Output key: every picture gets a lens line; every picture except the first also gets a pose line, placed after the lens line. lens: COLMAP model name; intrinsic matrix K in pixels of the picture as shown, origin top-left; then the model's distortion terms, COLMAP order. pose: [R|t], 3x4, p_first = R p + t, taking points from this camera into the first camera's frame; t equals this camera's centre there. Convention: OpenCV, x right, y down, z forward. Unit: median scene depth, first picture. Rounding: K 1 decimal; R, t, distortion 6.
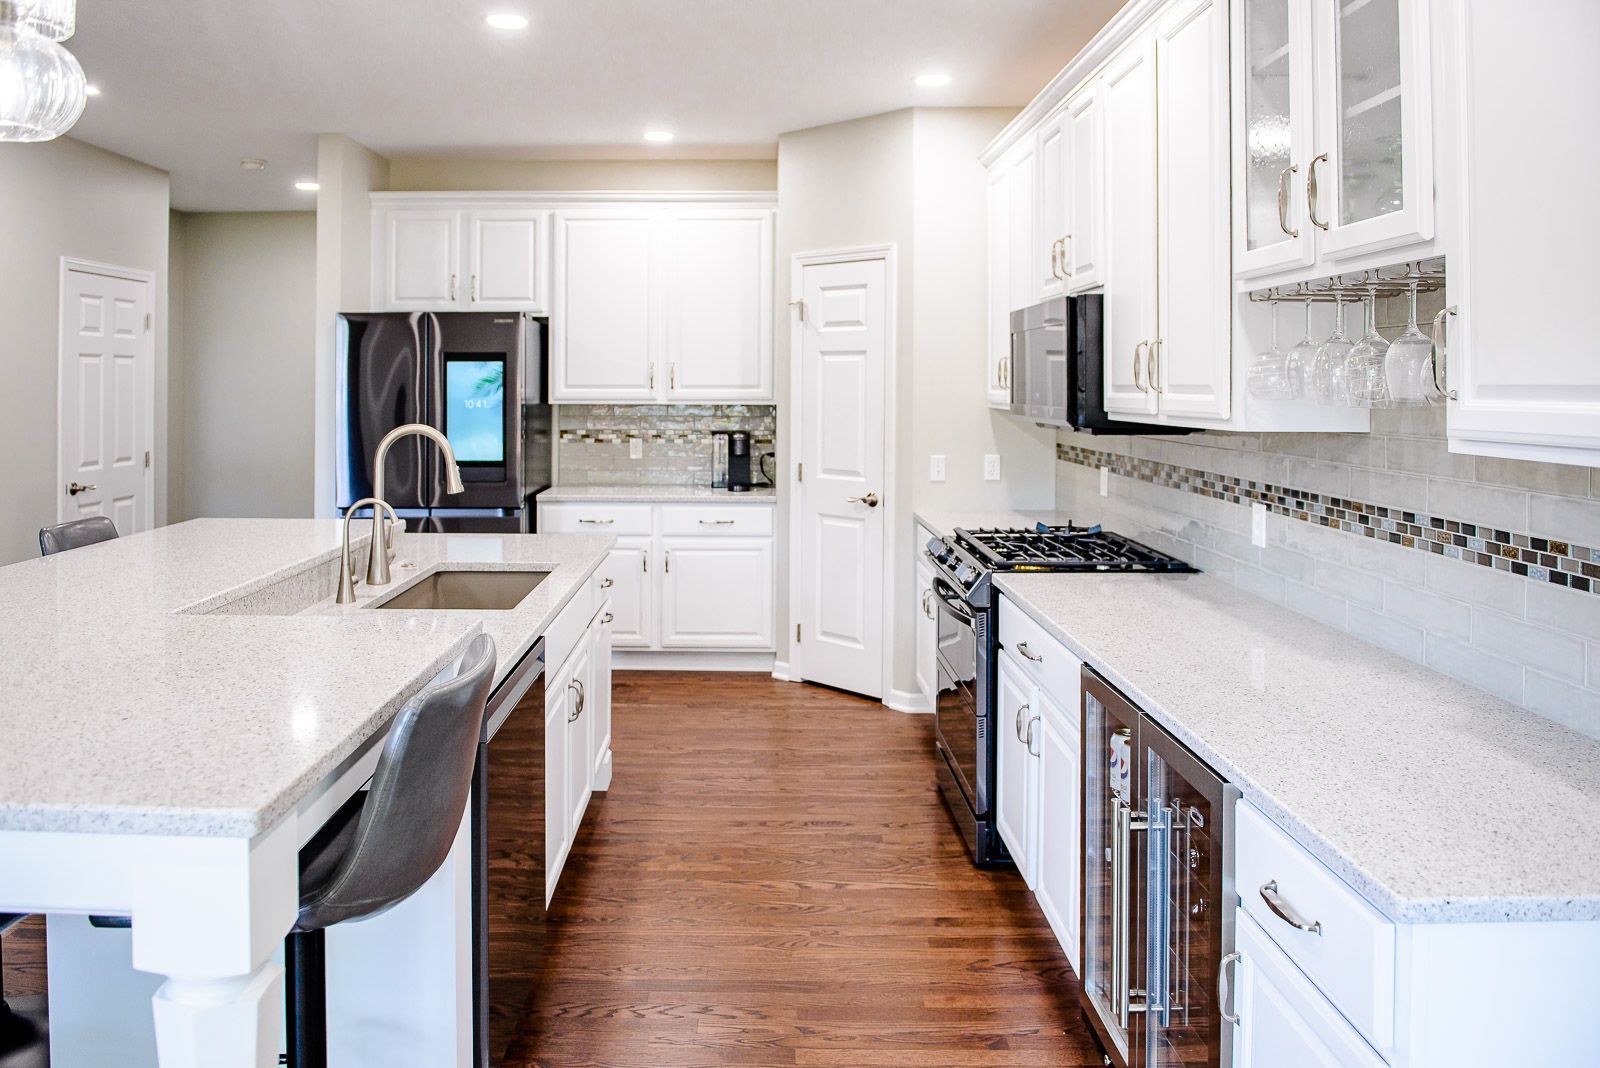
lens RADIAL K [[1134.0, 0, 710.9], [0, 1134.0, 385.5], [0, 0, 1]] dist [-0.036473, -0.000383]
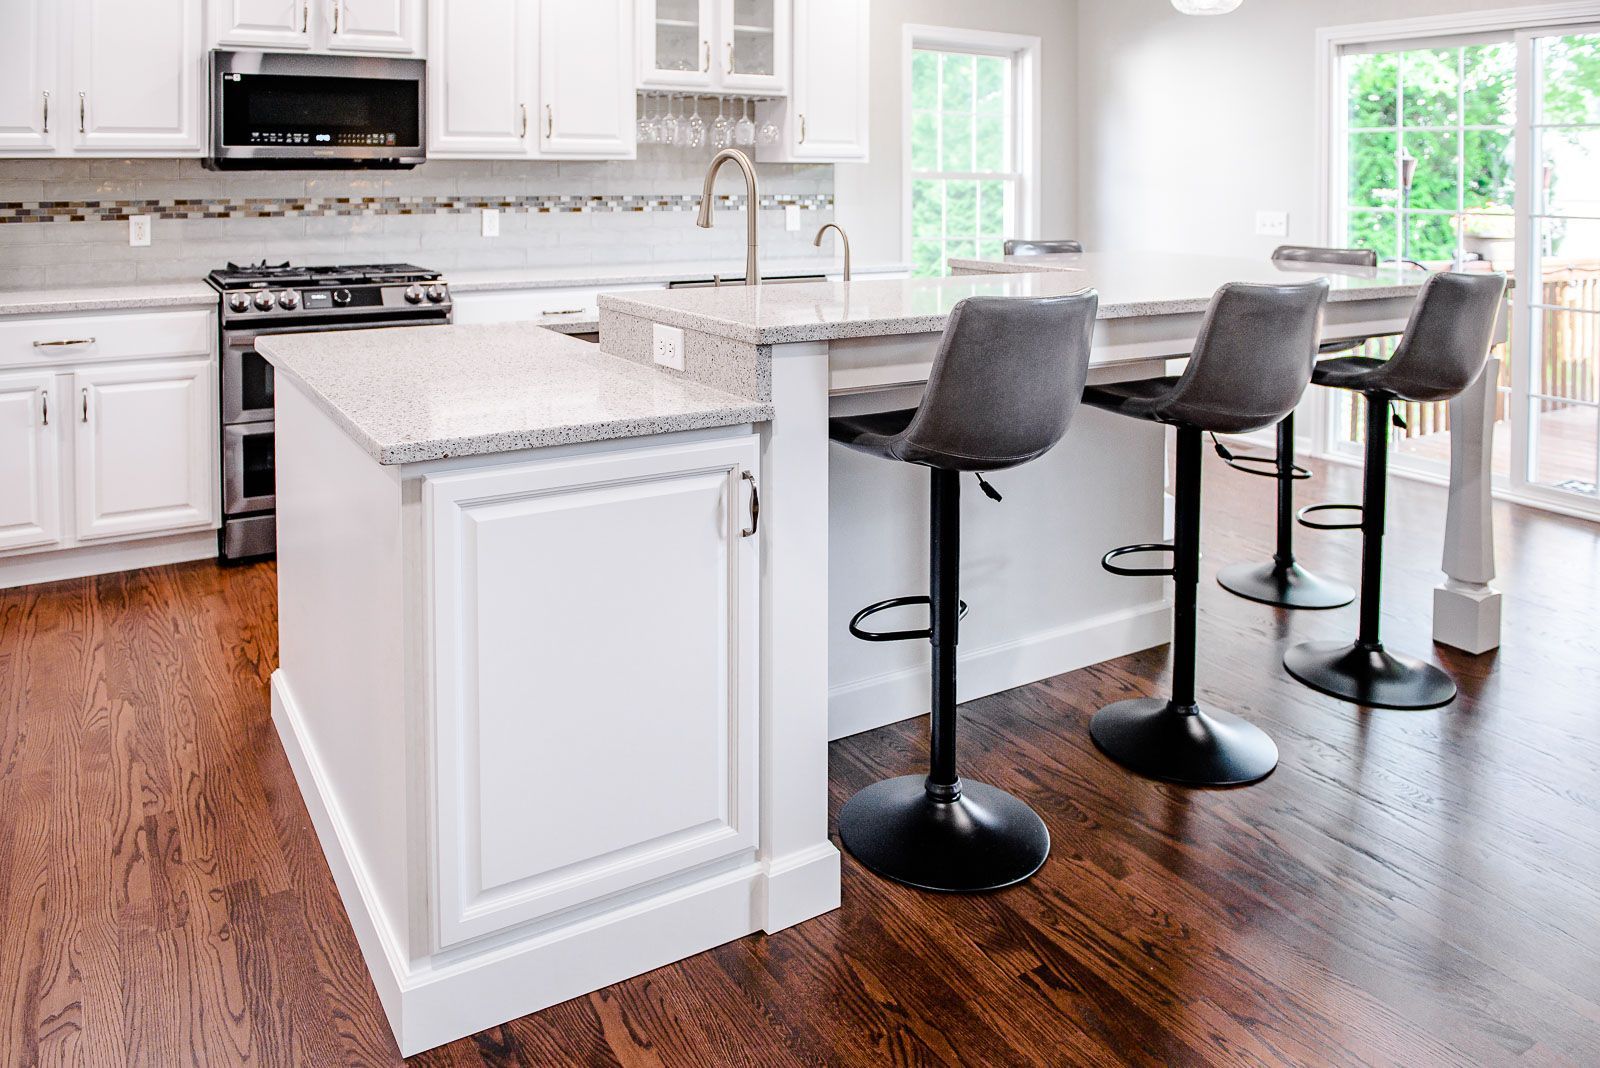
lens RADIAL K [[1152.2, 0, 739.7], [0, 1152.2, 205.0], [0, 0, 1]] dist [-0.038481, 0.002717]
pose [[-0.531556, -0.020273, 0.846781, -0.590549], [0.002430, 0.999673, 0.025459, 0.031359], [-0.847020, 0.015591, -0.531333, 0.855489]]
